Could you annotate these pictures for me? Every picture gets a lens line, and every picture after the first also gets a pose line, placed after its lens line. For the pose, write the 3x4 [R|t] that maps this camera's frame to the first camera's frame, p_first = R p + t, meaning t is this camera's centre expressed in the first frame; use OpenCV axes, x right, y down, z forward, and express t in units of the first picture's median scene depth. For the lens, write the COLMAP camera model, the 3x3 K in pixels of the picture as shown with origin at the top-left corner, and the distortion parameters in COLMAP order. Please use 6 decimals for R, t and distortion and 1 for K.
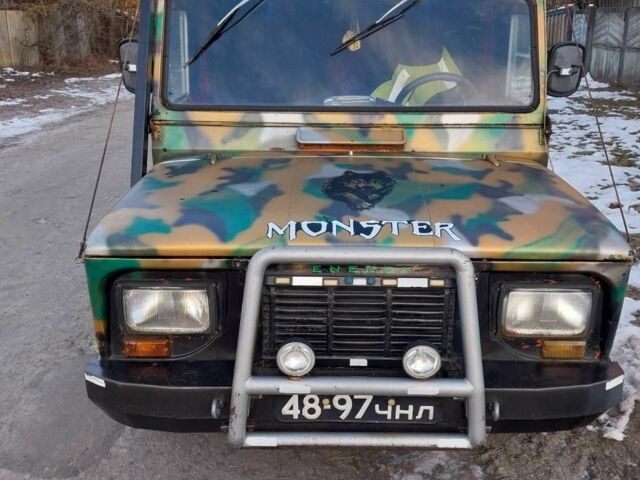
lens RADIAL K [[659.8, 0, 320.0], [0, 659.8, 240.0], [0, 0, 1]] dist [0.194639, -0.392647]
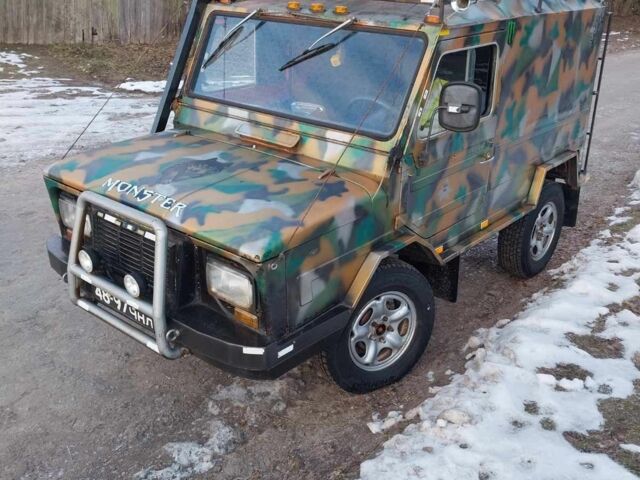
lens RADIAL K [[659.8, 0, 320.0], [0, 659.8, 240.0], [0, 0, 1]] dist [0.194639, -0.392647]
pose [[0.763688, 0.260108, -0.590867, 0.955415], [-0.218035, 0.965383, 0.143168, -0.164274], [0.607652, 0.019494, 0.793964, 0.019333]]
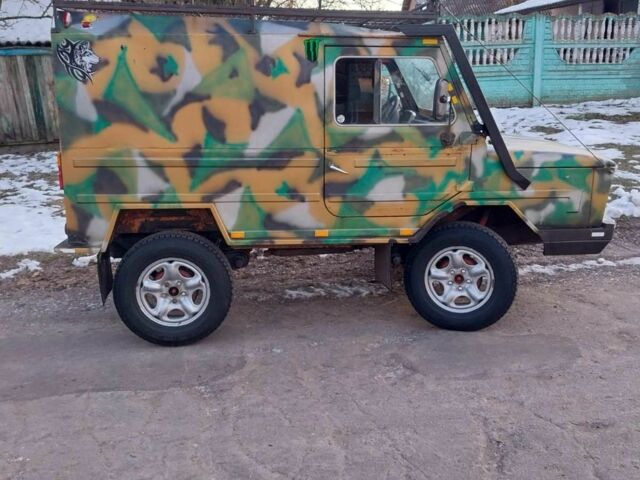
lens RADIAL K [[659.8, 0, 320.0], [0, 659.8, 240.0], [0, 0, 1]] dist [0.194639, -0.392647]
pose [[-0.103445, -0.244915, 0.964010, -1.790435], [0.317667, 0.910314, 0.265361, -0.482804], [-0.942543, 0.333685, -0.016365, 1.491320]]
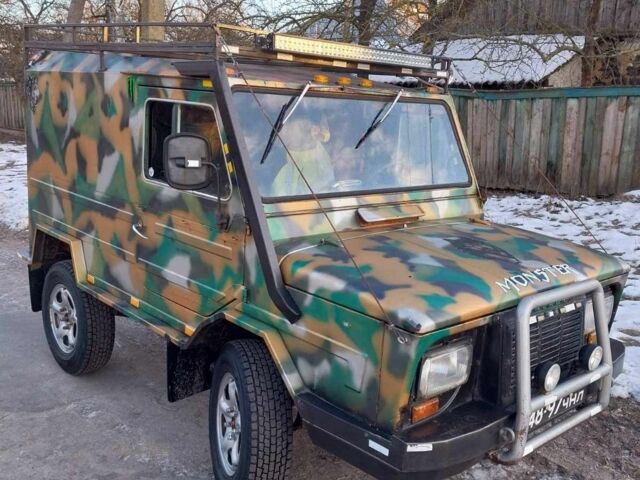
lens RADIAL K [[659.8, 0, 320.0], [0, 659.8, 240.0], [0, 0, 1]] dist [0.194639, -0.392647]
pose [[0.735522, -0.111706, 0.668229, -0.871644], [0.173208, 0.984540, -0.026068, -0.096604], [-0.654986, 0.134916, 0.743499, 0.179466]]
